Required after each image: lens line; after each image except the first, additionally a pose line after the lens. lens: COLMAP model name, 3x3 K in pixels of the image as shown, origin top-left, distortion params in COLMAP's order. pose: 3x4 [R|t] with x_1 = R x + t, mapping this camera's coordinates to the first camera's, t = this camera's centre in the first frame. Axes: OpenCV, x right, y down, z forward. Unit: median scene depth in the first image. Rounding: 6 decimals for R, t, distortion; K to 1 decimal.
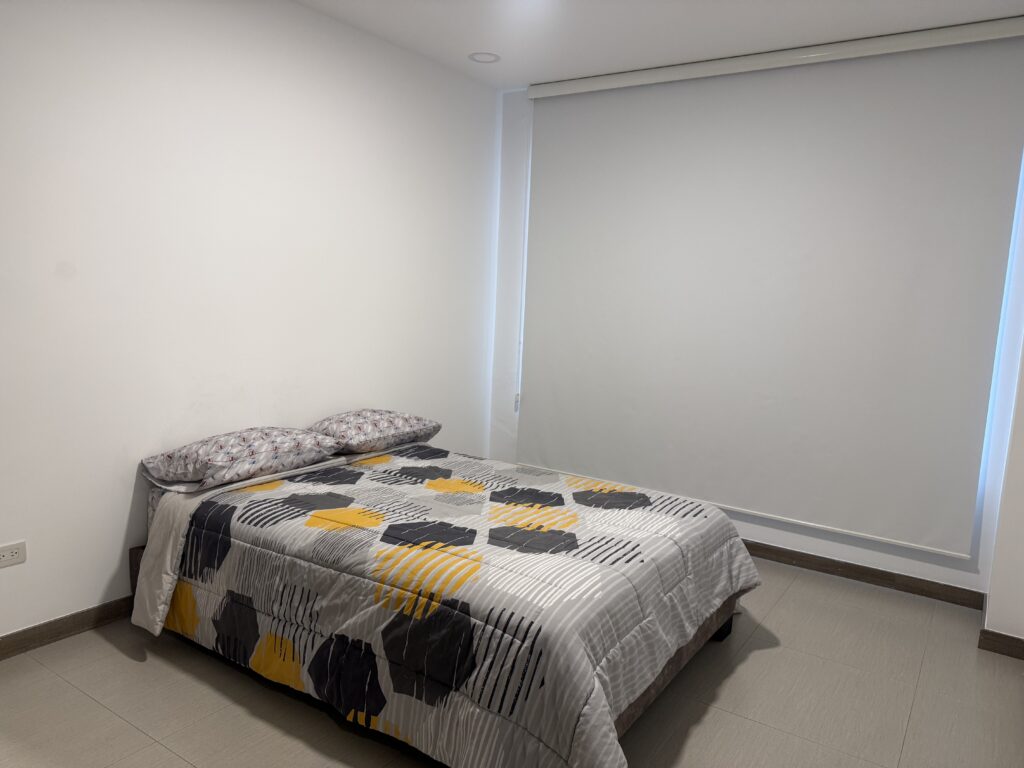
lens RADIAL K [[731.0, 0, 512.0], [0, 731.0, 384.0], [0, 0, 1]] dist [0.086903, -0.095499]
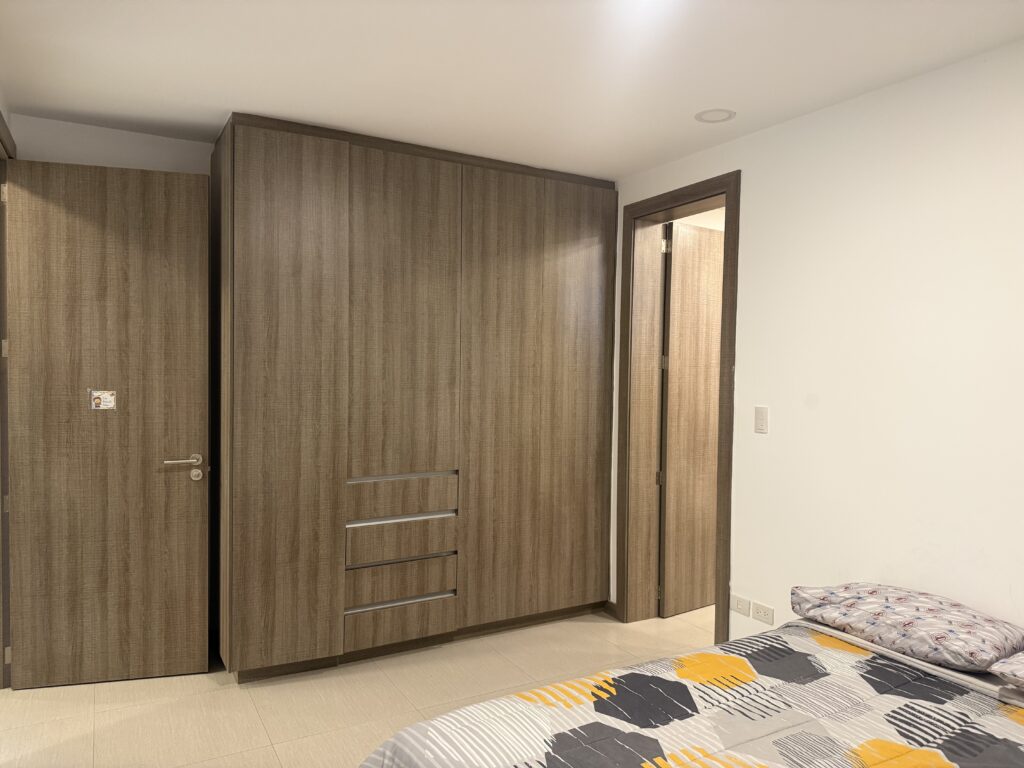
lens RADIAL K [[731.0, 0, 512.0], [0, 731.0, 384.0], [0, 0, 1]] dist [0.086903, -0.095499]
pose [[-0.462980, -0.022968, -0.886071, 0.645269], [-0.134550, 0.989901, 0.044644, -0.156558], [0.876097, 0.139890, -0.461395, 1.055163]]
